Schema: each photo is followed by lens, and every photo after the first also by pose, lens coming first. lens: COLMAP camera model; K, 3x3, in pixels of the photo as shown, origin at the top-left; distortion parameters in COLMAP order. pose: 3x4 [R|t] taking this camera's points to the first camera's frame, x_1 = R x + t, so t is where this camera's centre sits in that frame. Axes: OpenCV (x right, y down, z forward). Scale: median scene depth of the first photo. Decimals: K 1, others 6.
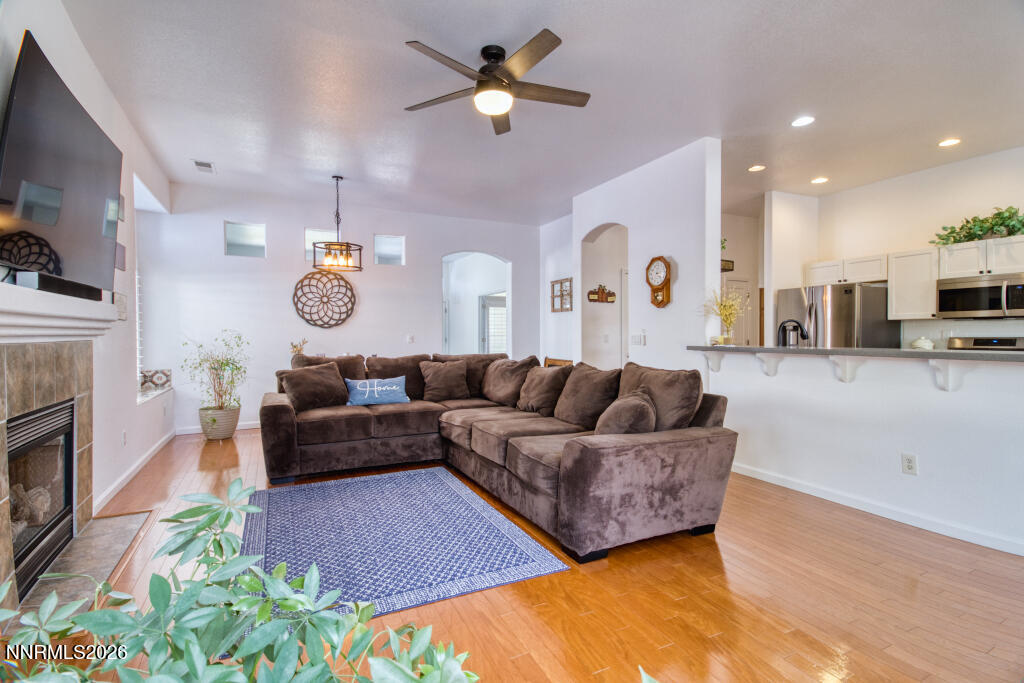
lens RADIAL K [[490.5, 0, 518.3], [0, 490.5, 339.6], [0, 0, 1]] dist [0.058293, -0.001074]
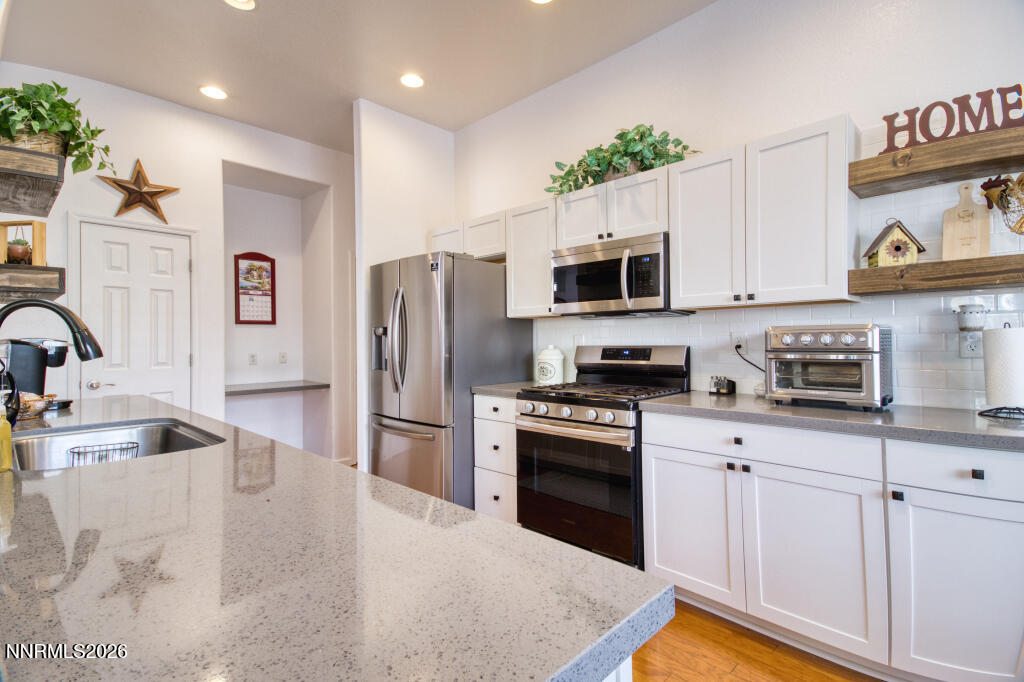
lens RADIAL K [[490.5, 0, 512.9], [0, 490.5, 336.3], [0, 0, 1]] dist [0.058293, -0.001074]
pose [[0.947569, -0.001900, 0.319545, 0.473323], [0.008568, 0.999774, -0.019463, -0.004649], [-0.319436, 0.021181, 0.947371, 0.378179]]
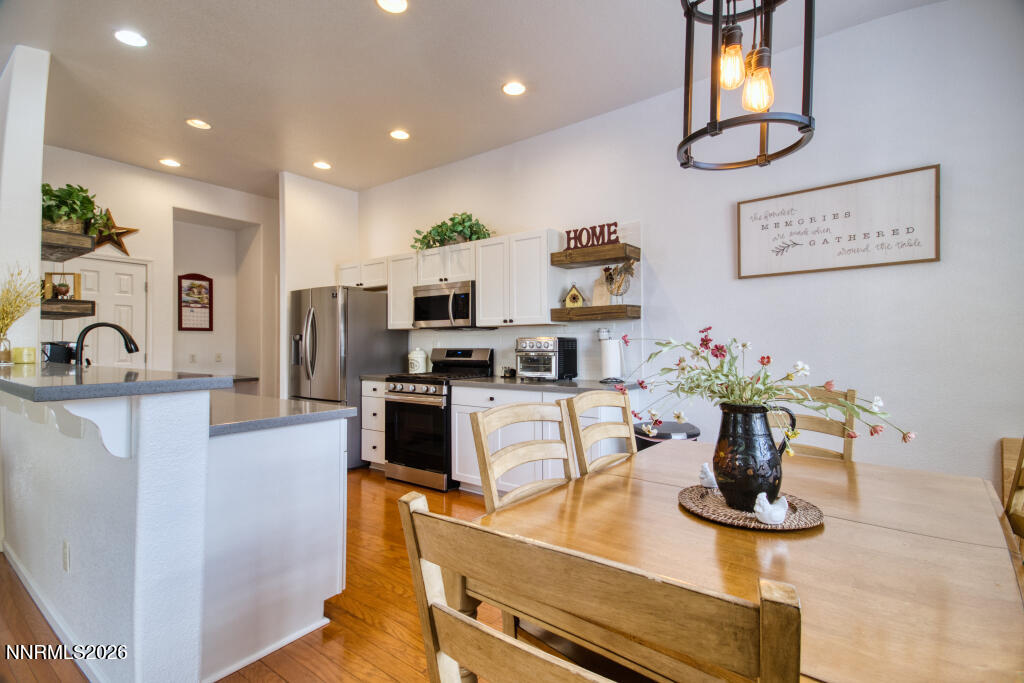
lens RADIAL K [[490.5, 0, 519.2], [0, 490.5, 335.6], [0, 0, 1]] dist [0.058293, -0.001074]
pose [[0.899752, 0.009578, 0.436296, 0.482850], [0.003474, 0.999570, -0.029107, -0.001258], [-0.436388, 0.027705, 0.899332, 0.093733]]
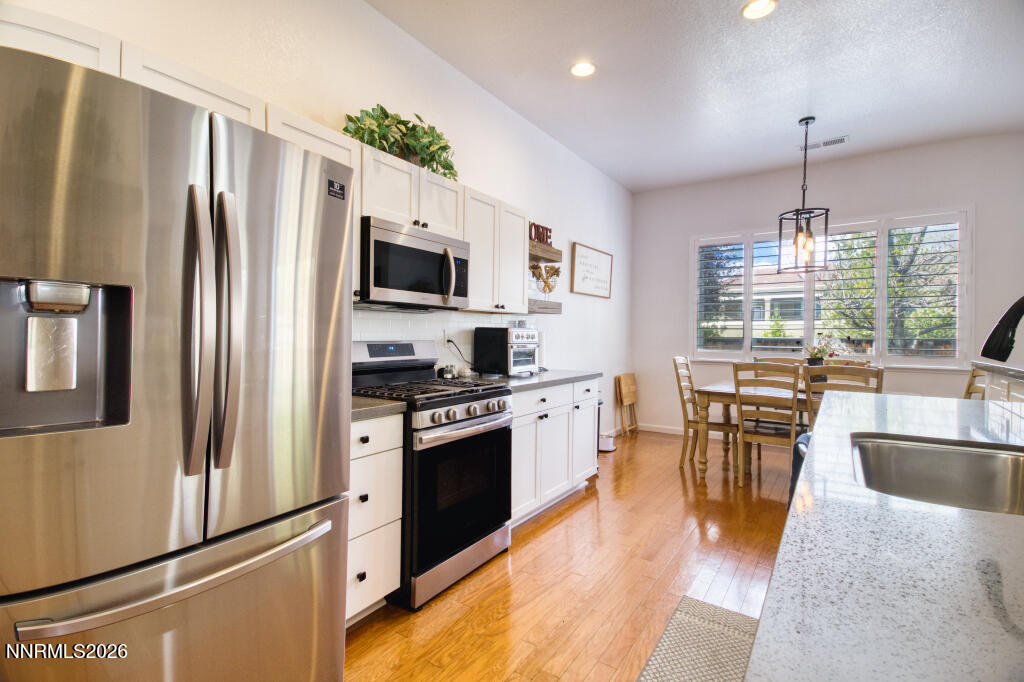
lens RADIAL K [[490.5, 0, 516.4], [0, 490.5, 334.5], [0, 0, 1]] dist [0.058293, -0.001074]
pose [[-0.494972, 0.000496, 0.868909, 0.295438], [0.002558, 0.999996, 0.000886, -0.009469], [-0.868905, 0.002662, -0.494972, 0.893131]]
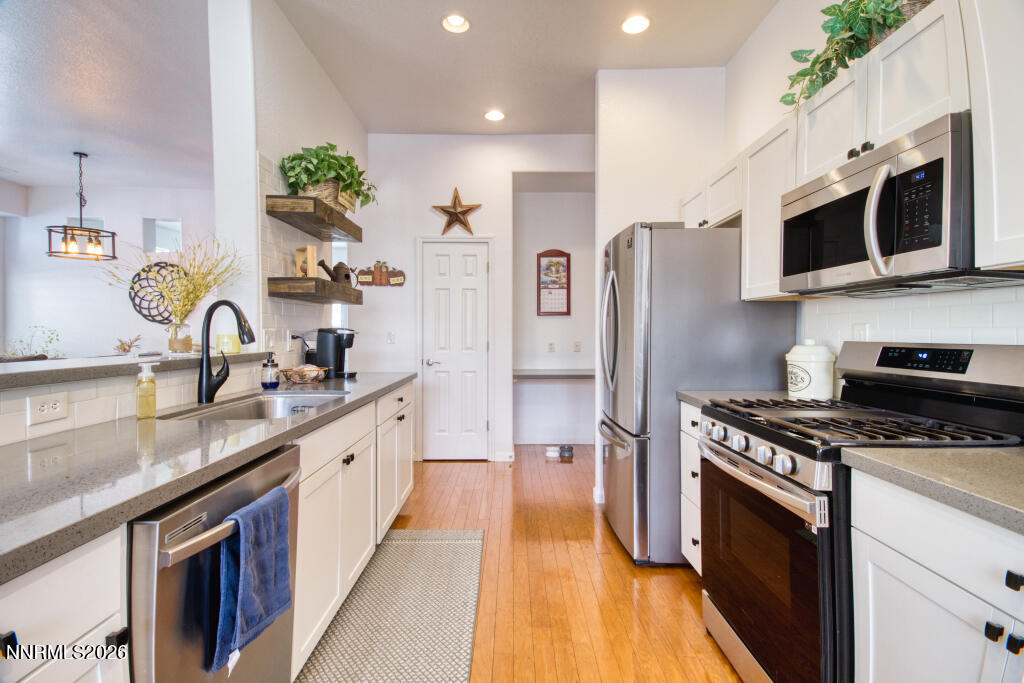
lens RADIAL K [[490.5, 0, 515.8], [0, 490.5, 336.3], [0, 0, 1]] dist [0.058293, -0.001074]
pose [[0.894390, 0.007312, -0.447229, 0.648564], [-0.007590, 0.999971, 0.001172, -0.006282], [0.447224, 0.002346, 0.894419, 0.455560]]
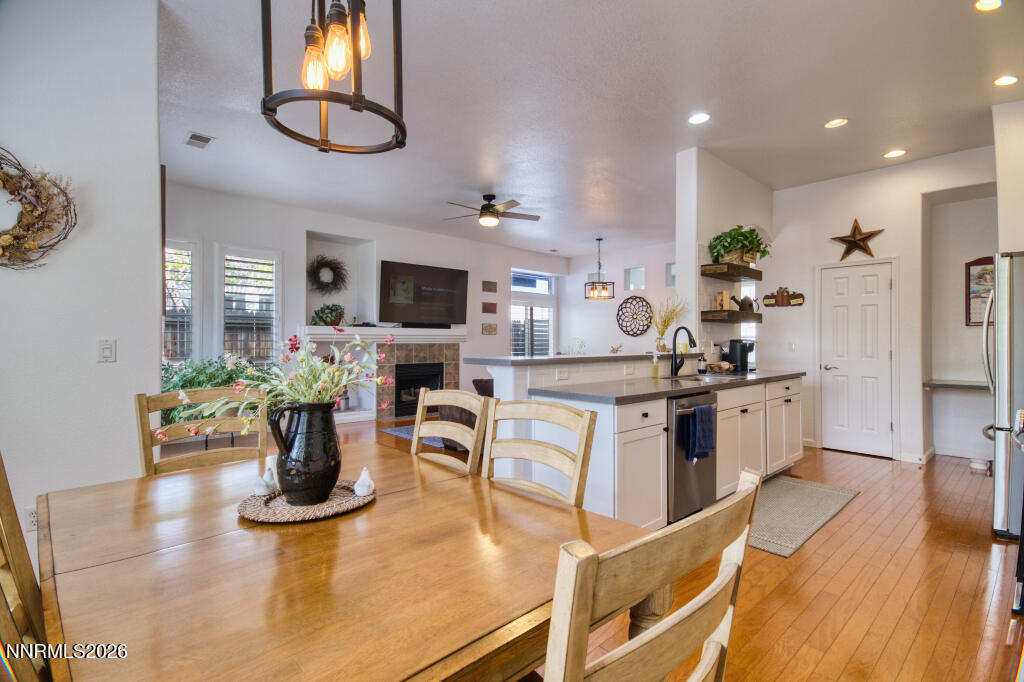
lens RADIAL K [[490.5, 0, 515.8], [0, 490.5, 335.1], [0, 0, 1]] dist [0.058293, -0.001074]
pose [[0.292957, -0.007924, -0.956093, 0.890051], [-0.012795, 0.999844, -0.012207, -0.005674], [0.956040, 0.015810, 0.292810, 0.263690]]
